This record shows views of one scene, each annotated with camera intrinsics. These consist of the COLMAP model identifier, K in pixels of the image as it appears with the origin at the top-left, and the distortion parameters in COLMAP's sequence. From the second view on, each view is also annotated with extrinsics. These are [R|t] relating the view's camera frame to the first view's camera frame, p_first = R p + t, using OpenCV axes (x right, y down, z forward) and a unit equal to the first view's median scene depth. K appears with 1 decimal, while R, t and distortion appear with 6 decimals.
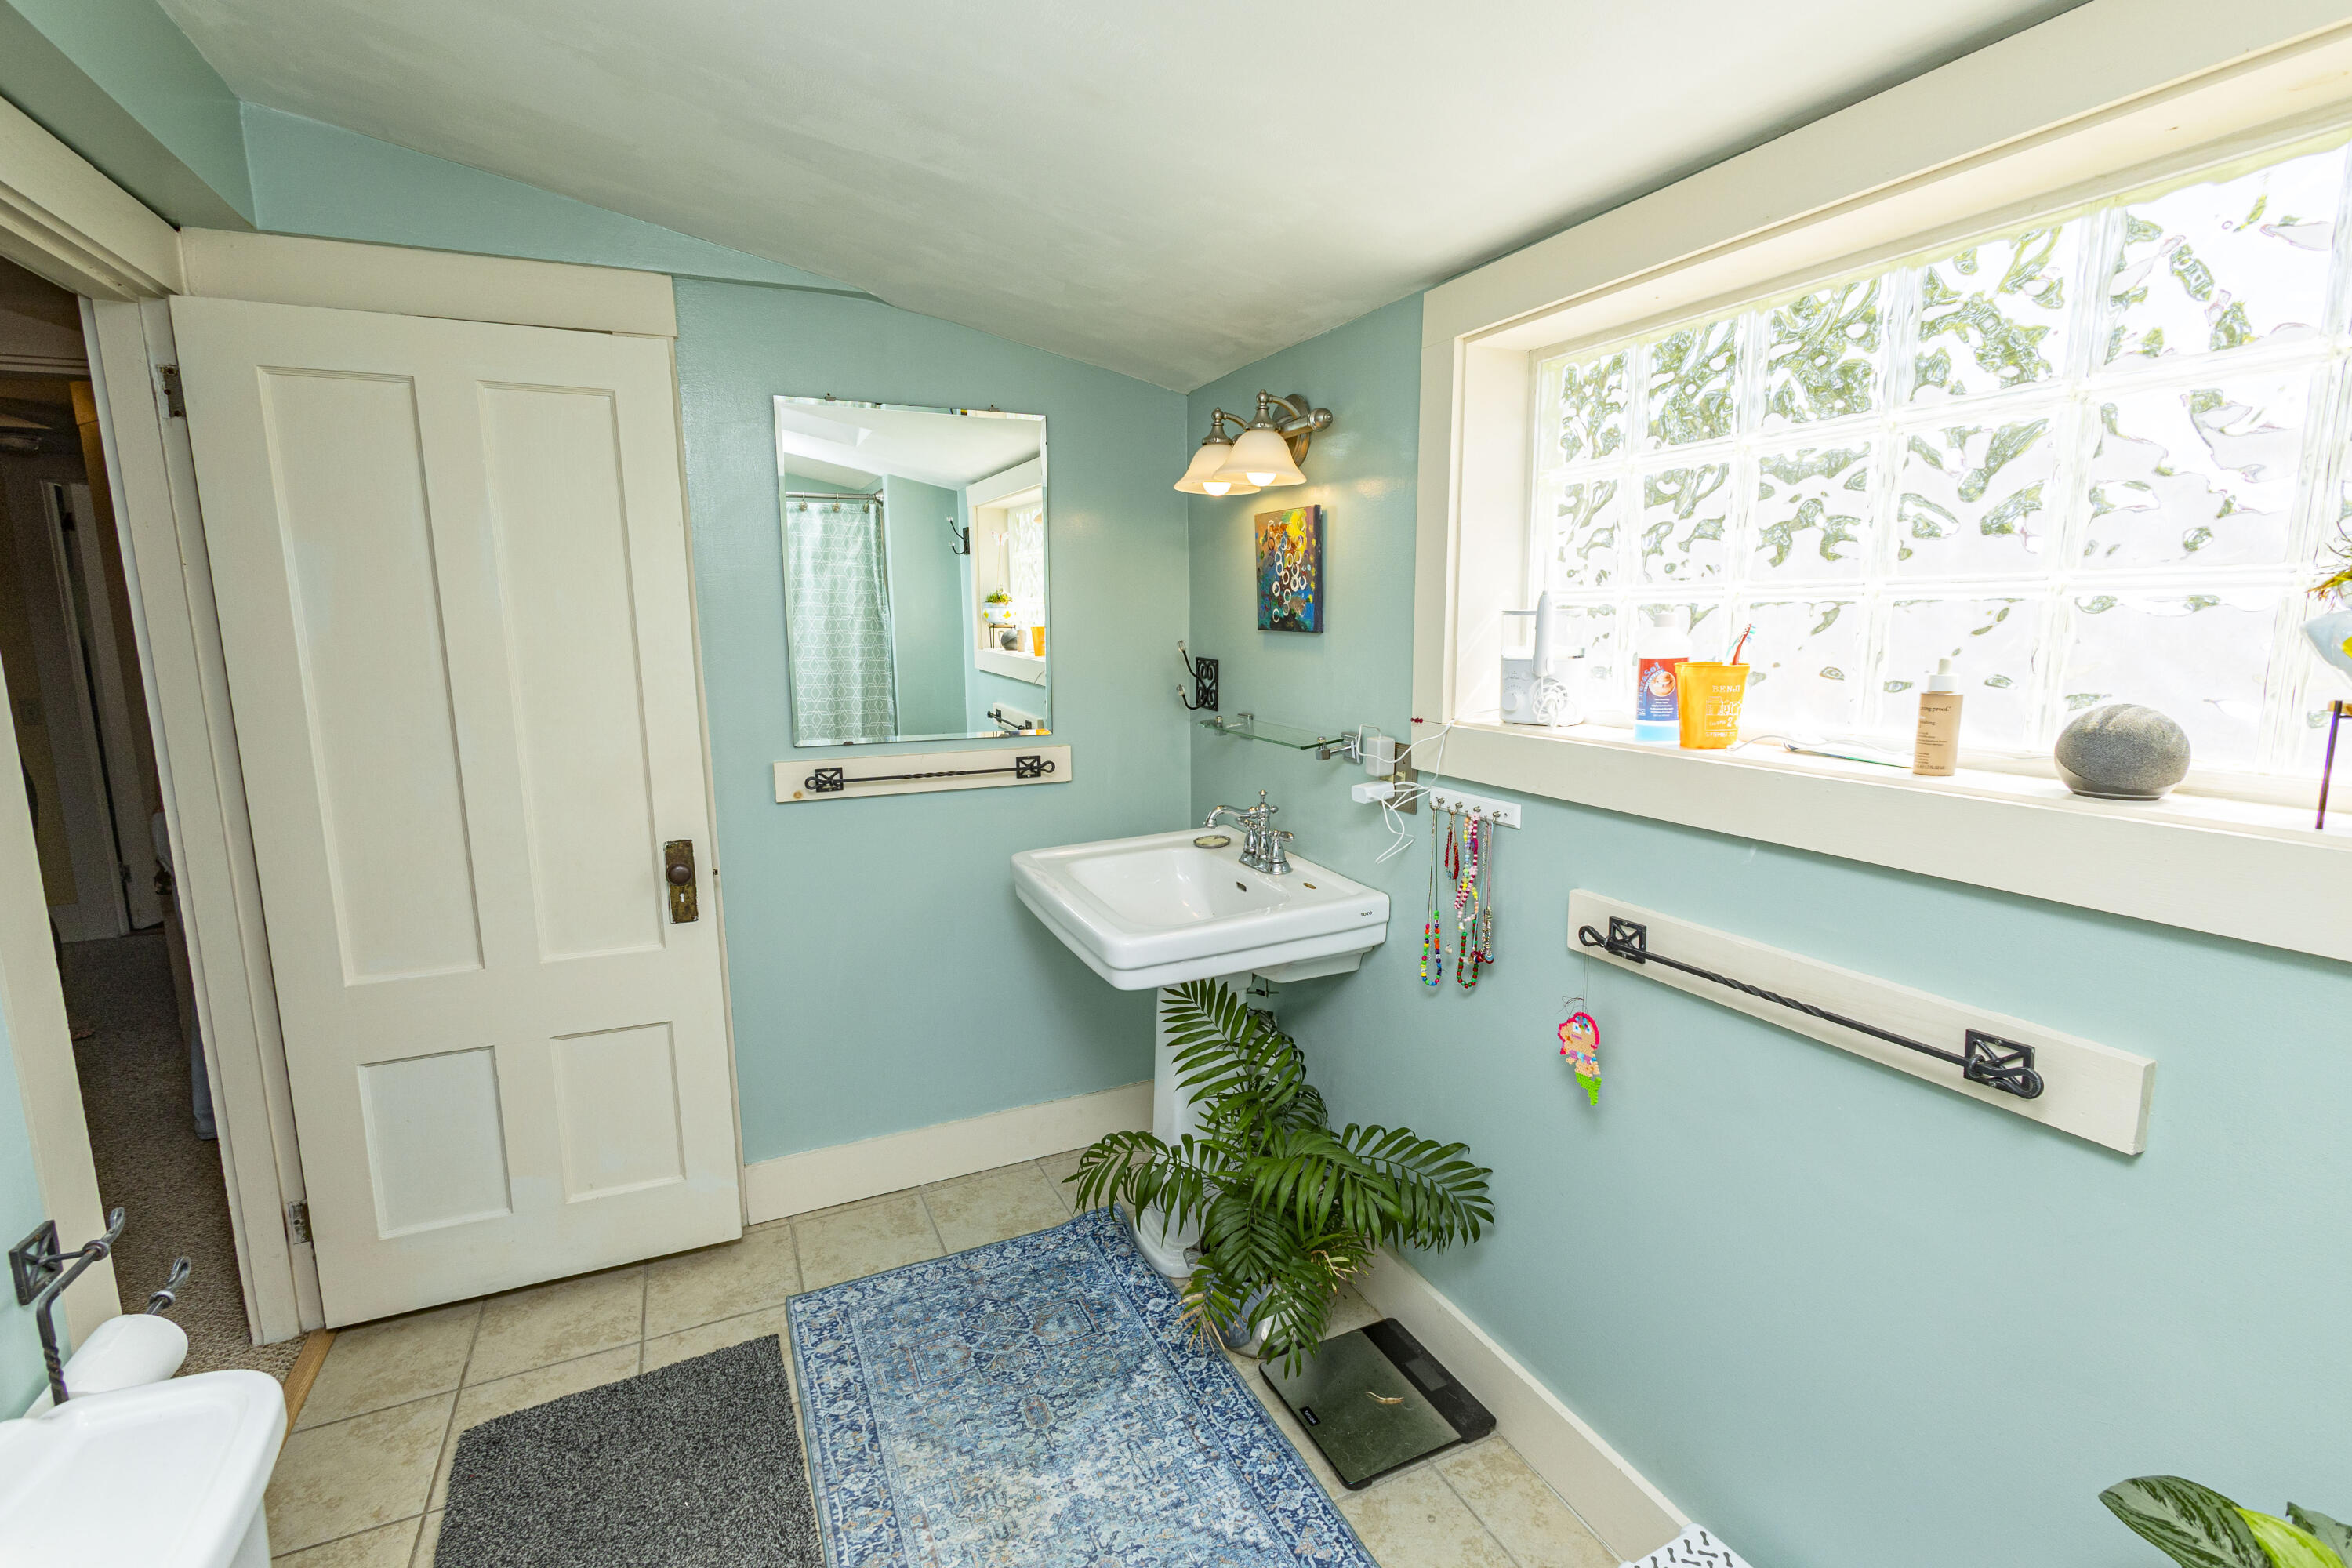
lens RADIAL K [[1080.6, 0, 1174.1], [0, 1080.6, 772.8], [0, 0, 1]] dist [0.009658, 0.000228]
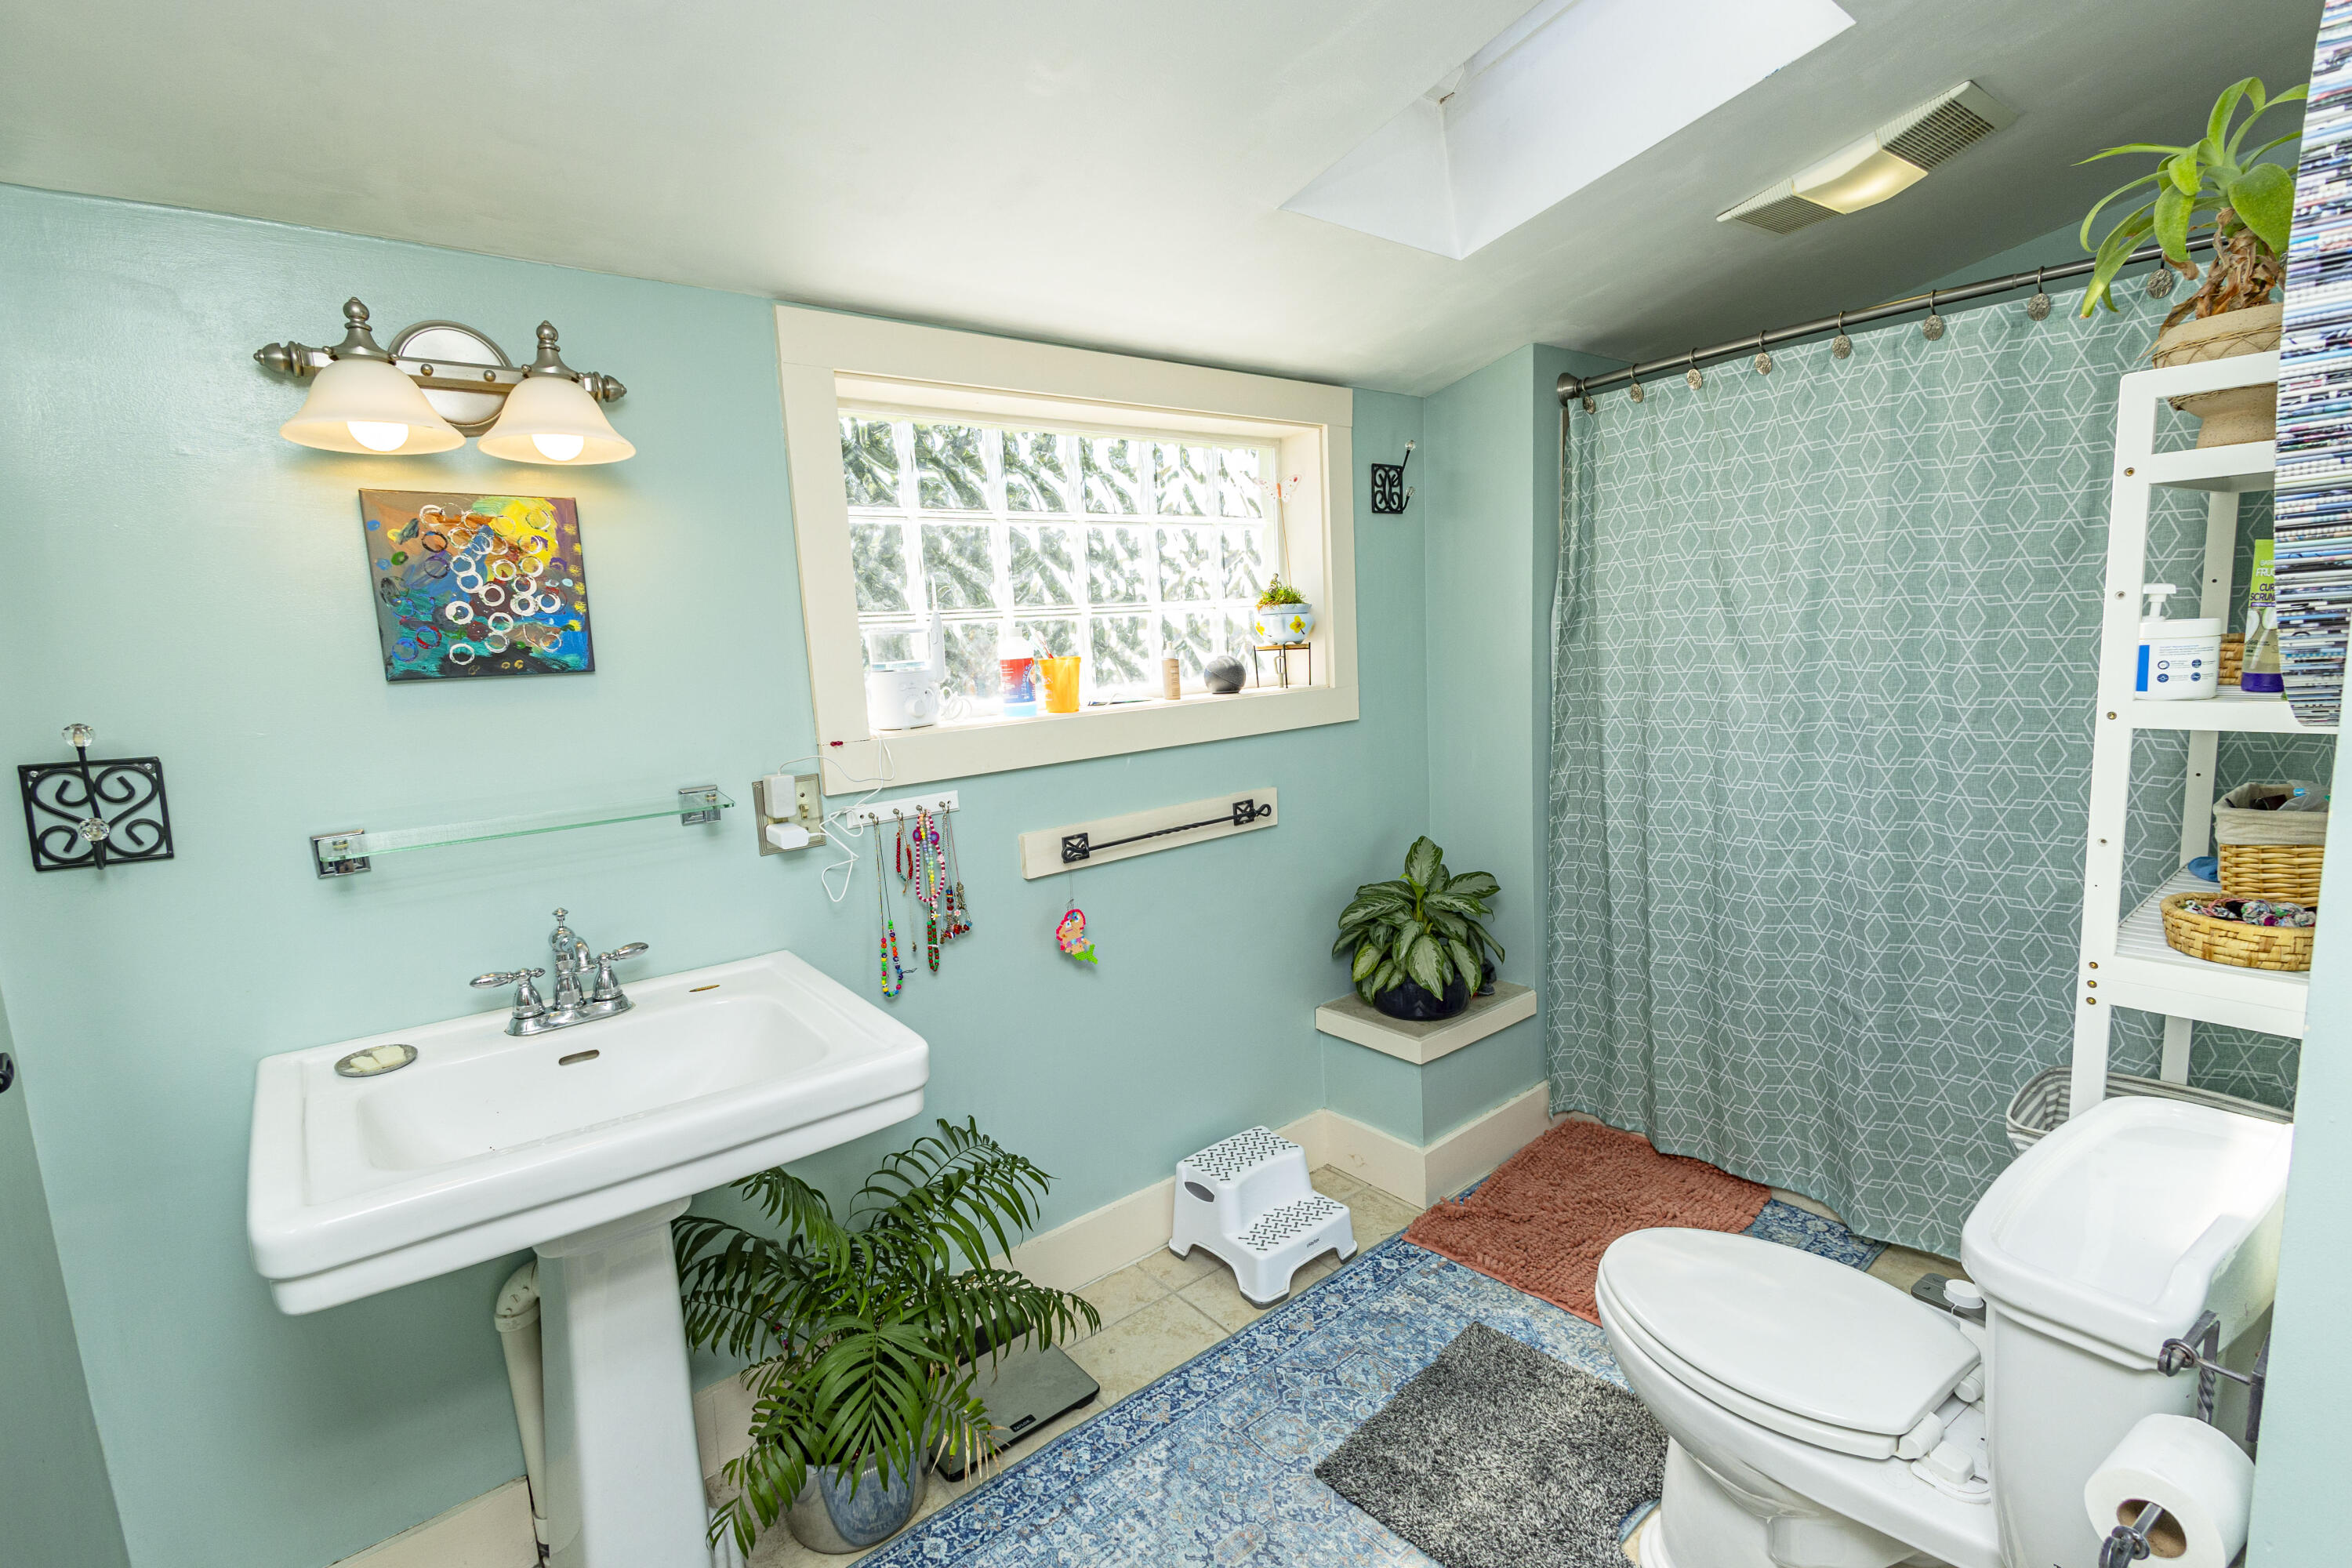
lens RADIAL K [[1080.6, 0, 1175.0], [0, 1080.6, 792.8], [0, 0, 1]] dist [0.009658, 0.000228]
pose [[-0.261178, -0.106272, 0.959423, -0.685913], [0.209171, 0.964075, 0.163729, -0.087075], [-0.942355, 0.243446, -0.229566, 0.809734]]
